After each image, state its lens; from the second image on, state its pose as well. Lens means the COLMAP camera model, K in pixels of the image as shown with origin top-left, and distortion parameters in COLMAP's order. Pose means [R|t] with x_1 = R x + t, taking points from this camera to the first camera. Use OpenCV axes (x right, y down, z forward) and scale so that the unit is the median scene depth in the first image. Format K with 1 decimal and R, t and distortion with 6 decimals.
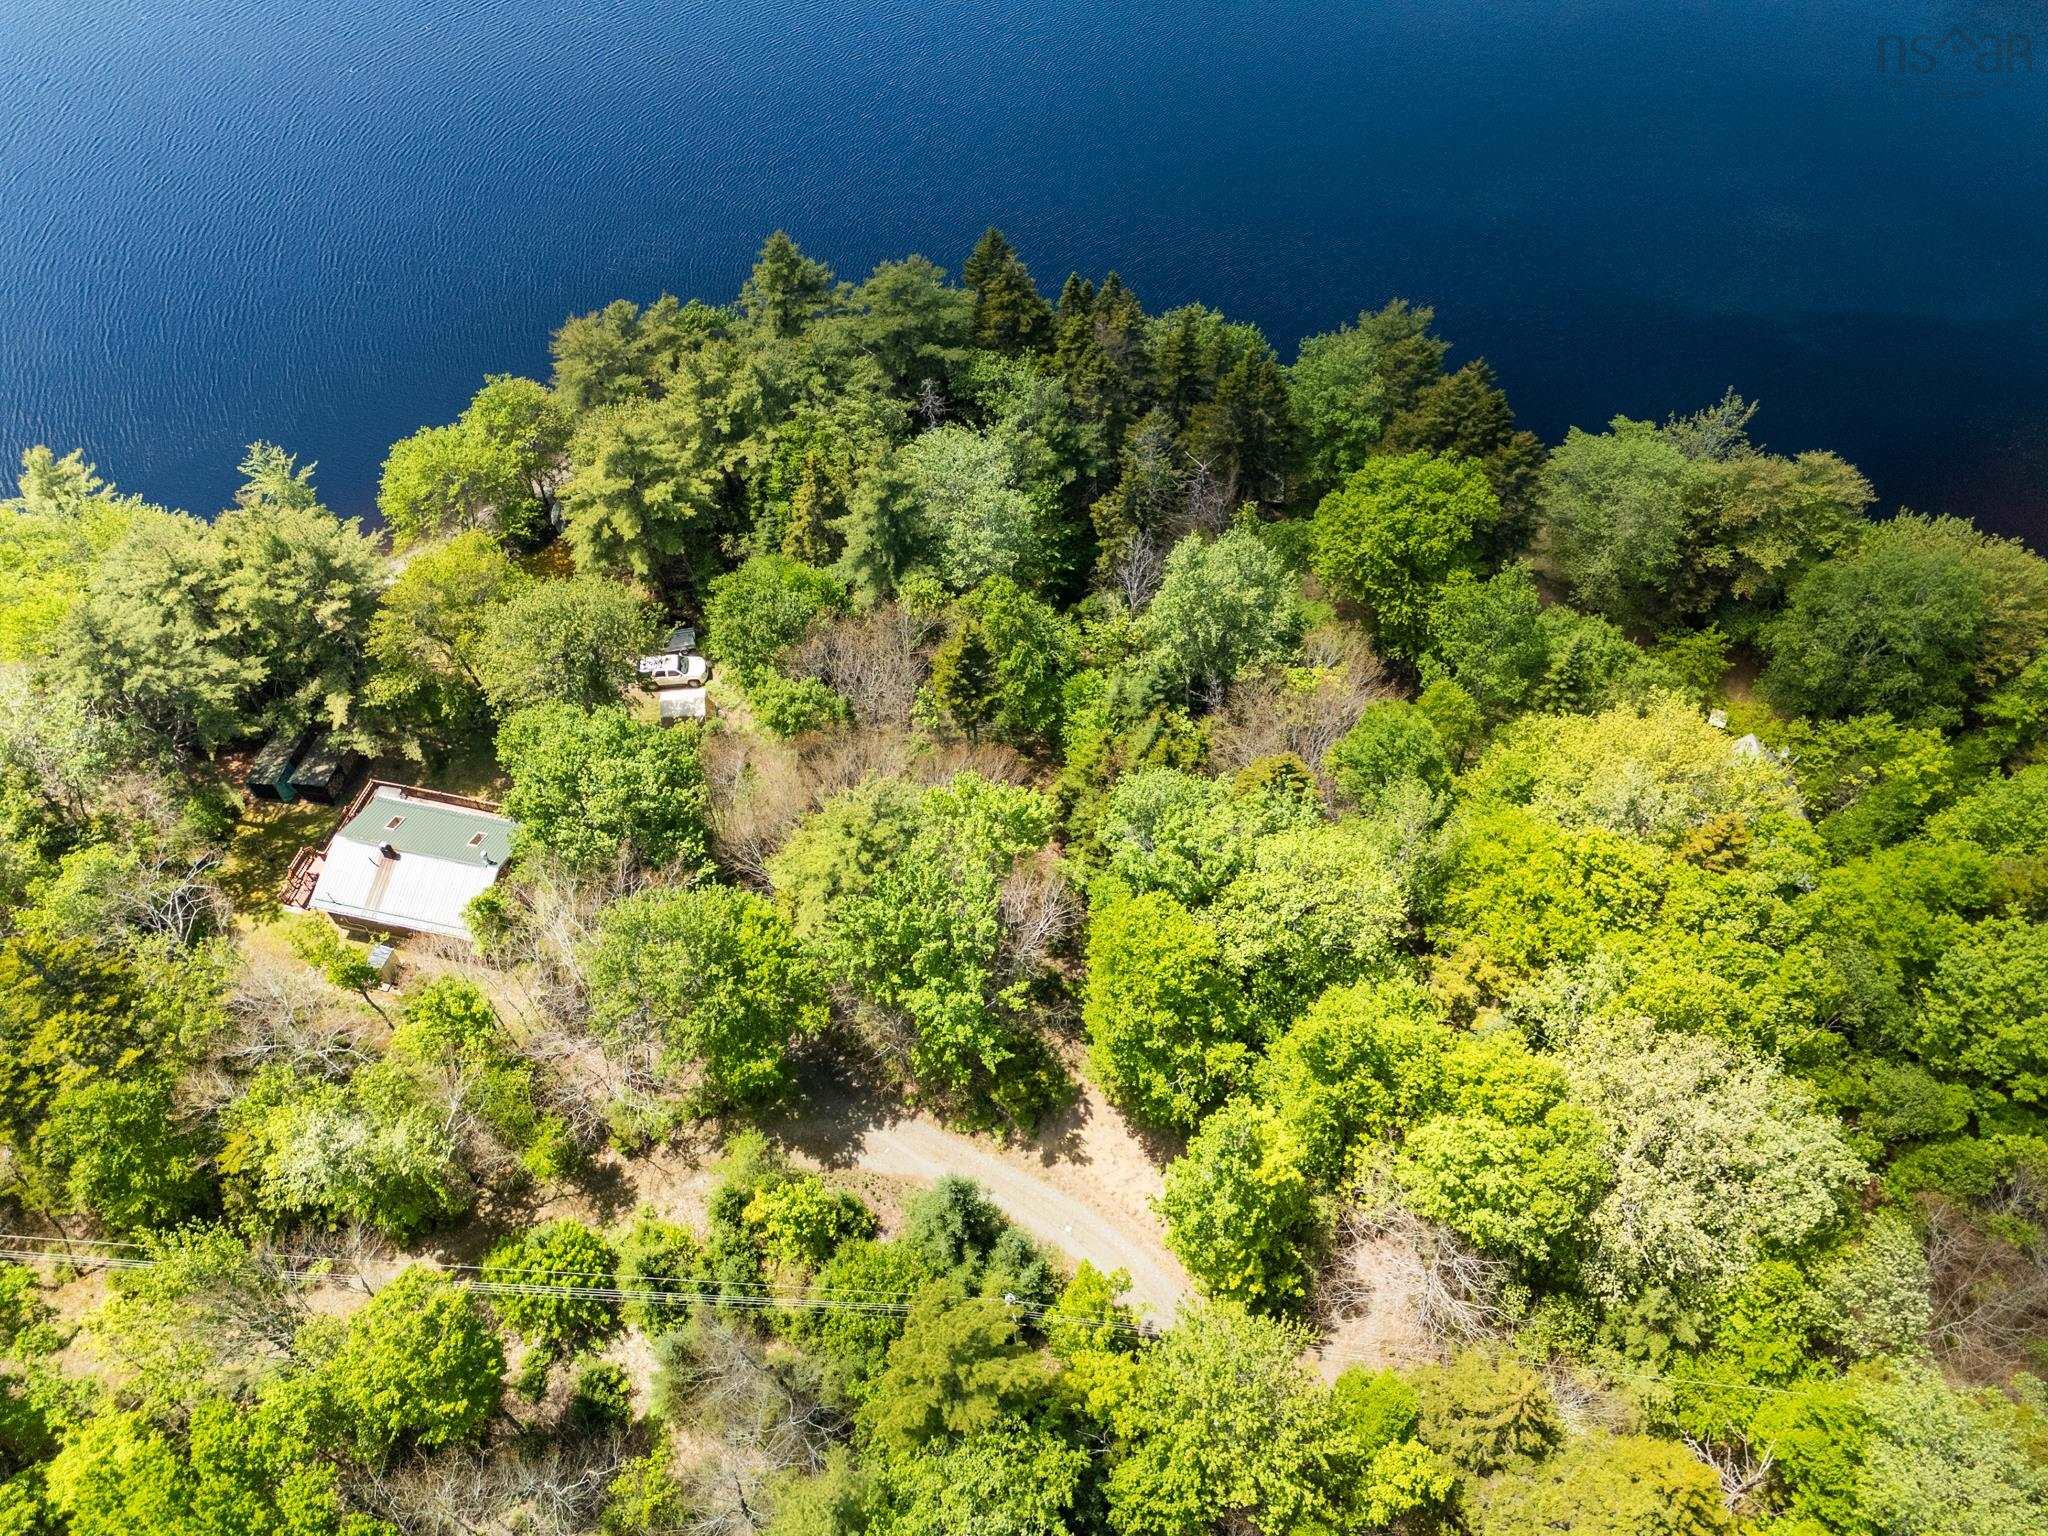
lens RADIAL K [[1449.3, 0, 1004.0], [0, 1449.3, 789.0], [0, 0, 1]] dist [0.052560, -0.088980]
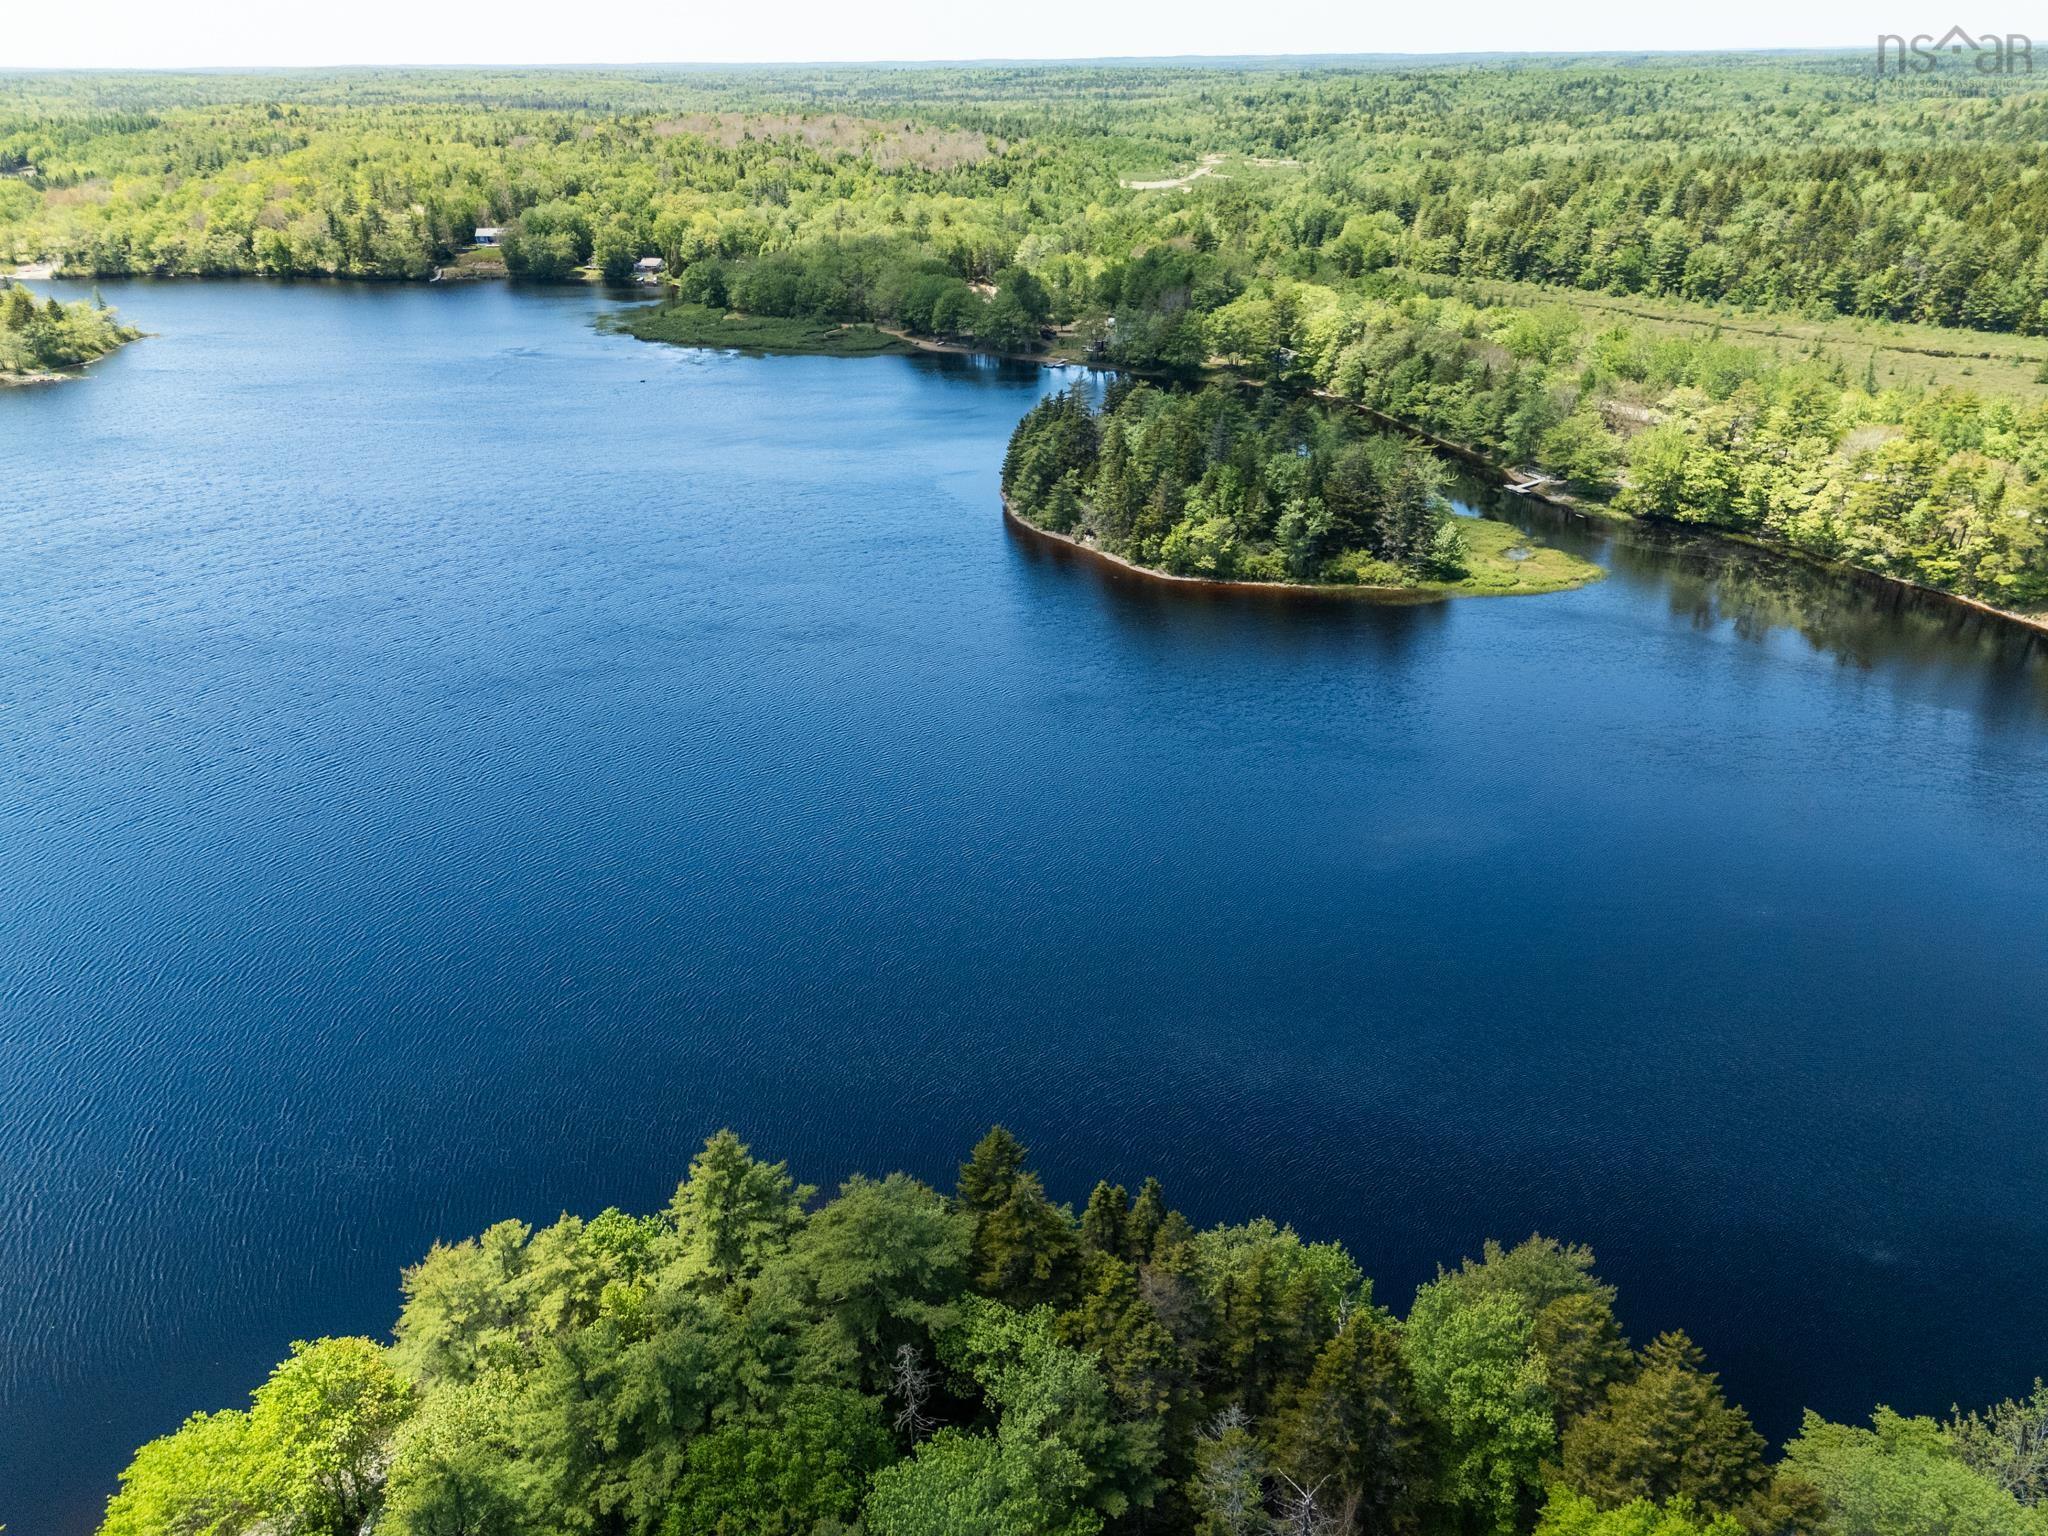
lens RADIAL K [[1518.2, 0, 1024.0], [0, 1518.2, 768.0], [0, 0, 1]] dist [-0.008847, -0.003613]
pose [[0.999872, -0.000196, 0.015974, -0.006852], [0.008022, 0.870879, -0.491433, -0.180371], [-0.013815, 0.491498, 0.870769, 0.229278]]
